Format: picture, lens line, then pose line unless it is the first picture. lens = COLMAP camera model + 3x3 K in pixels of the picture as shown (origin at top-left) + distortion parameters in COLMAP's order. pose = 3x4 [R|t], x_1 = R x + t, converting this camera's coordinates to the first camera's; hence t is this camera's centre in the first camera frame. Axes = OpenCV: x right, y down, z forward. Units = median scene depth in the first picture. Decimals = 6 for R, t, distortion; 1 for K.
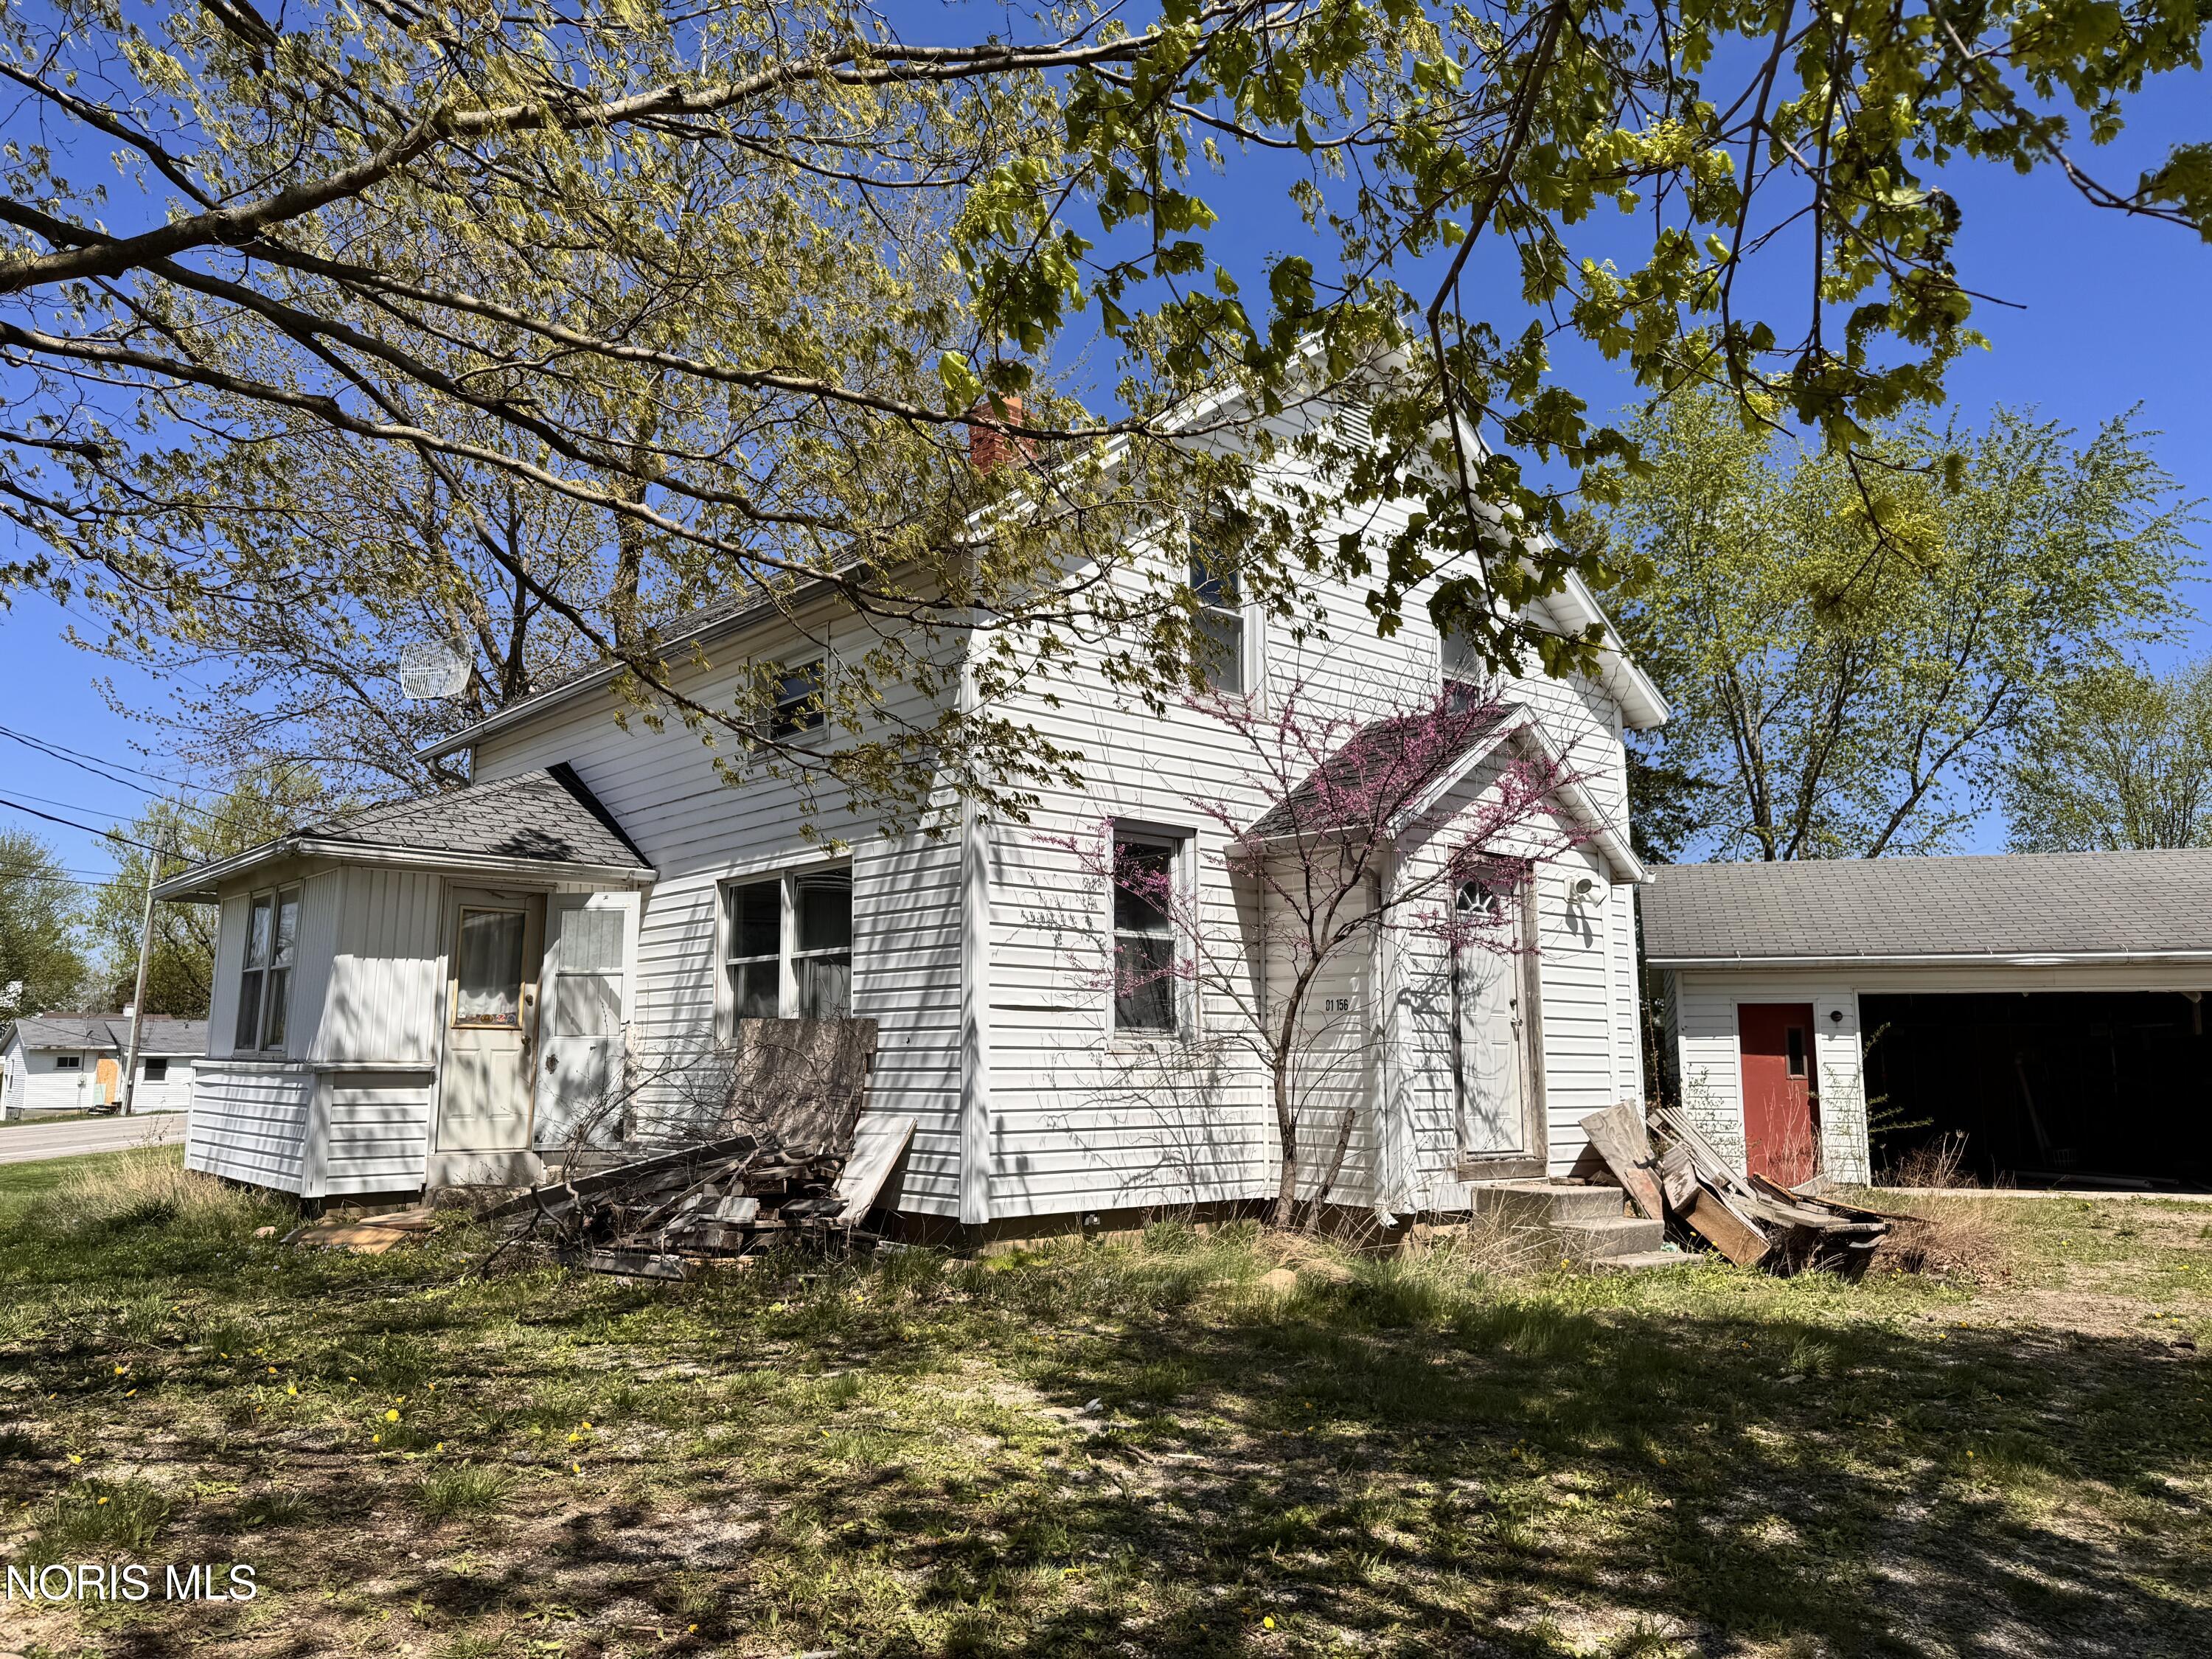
lens RADIAL K [[1541.5, 0, 1090.9], [0, 1541.5, 819.2], [0, 0, 1]] dist [0.008245, -0.008832]
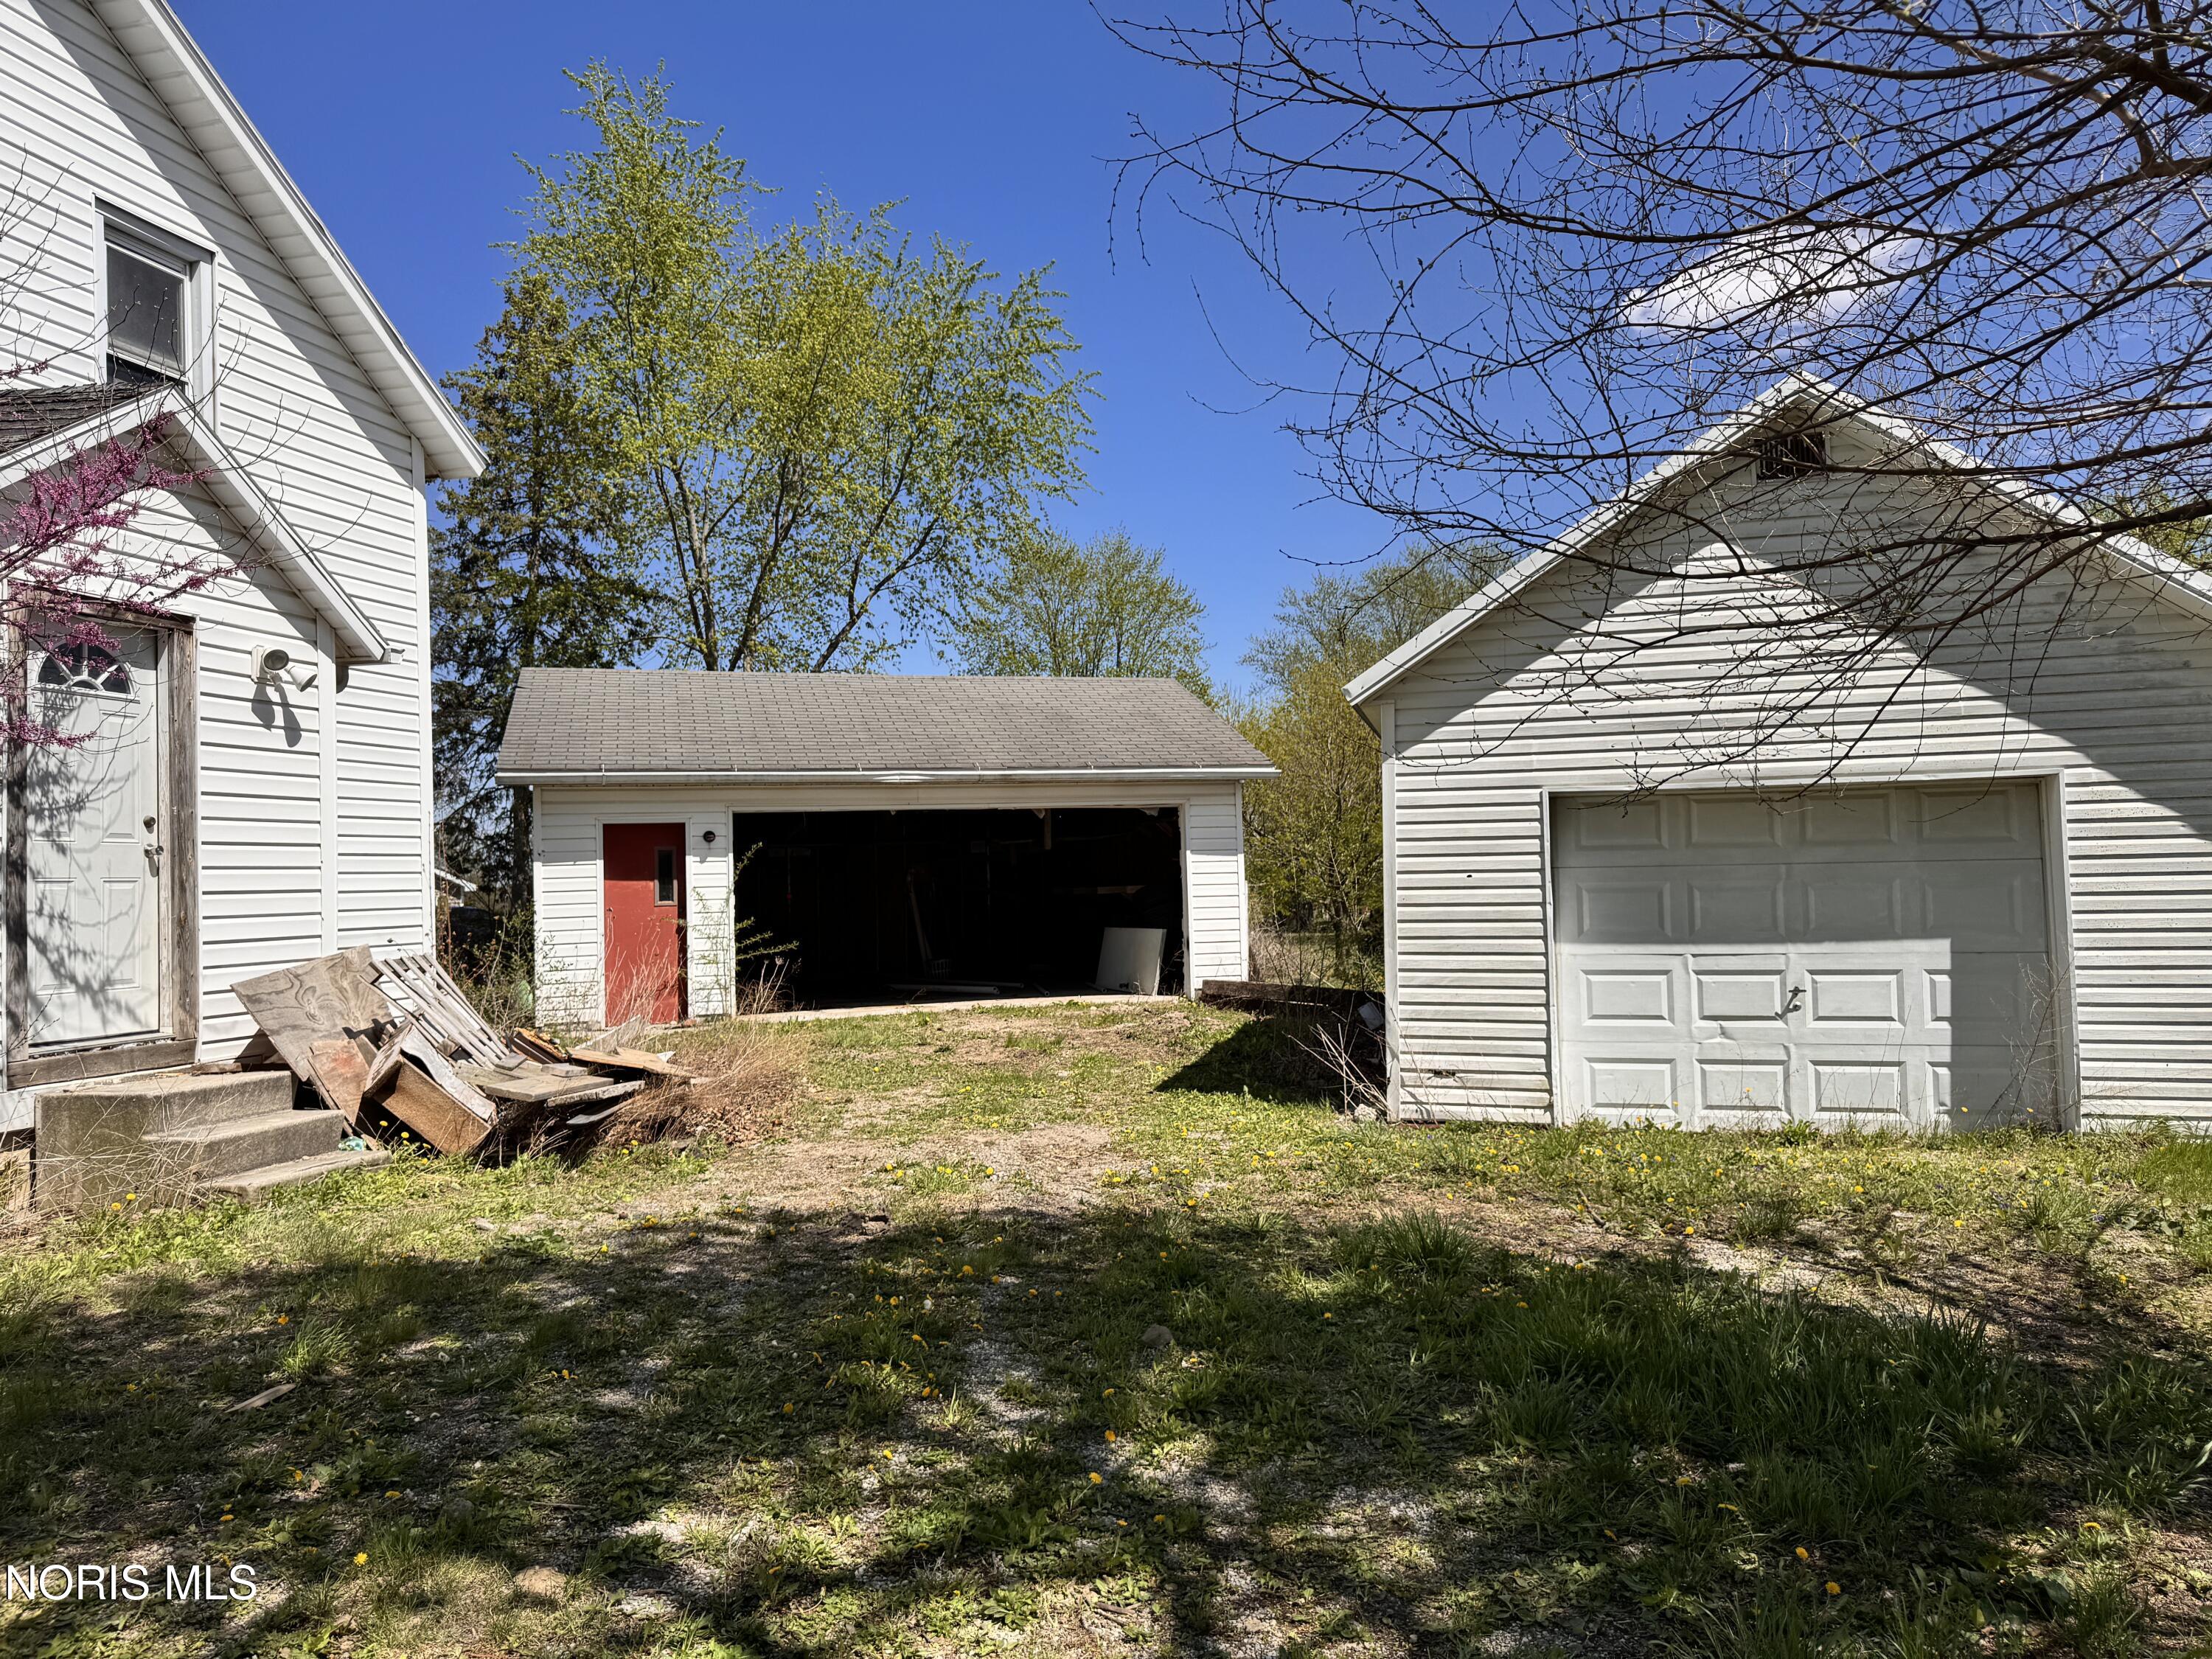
lens RADIAL K [[1541.5, 0, 1110.4], [0, 1541.5, 832.4], [0, 0, 1]] dist [0.008245, -0.008832]
pose [[0.810936, -0.011055, 0.585030, 0.142298], [-0.059414, 0.993098, 0.101122, 0.018212], [-0.582110, -0.116763, 0.804683, 0.123014]]
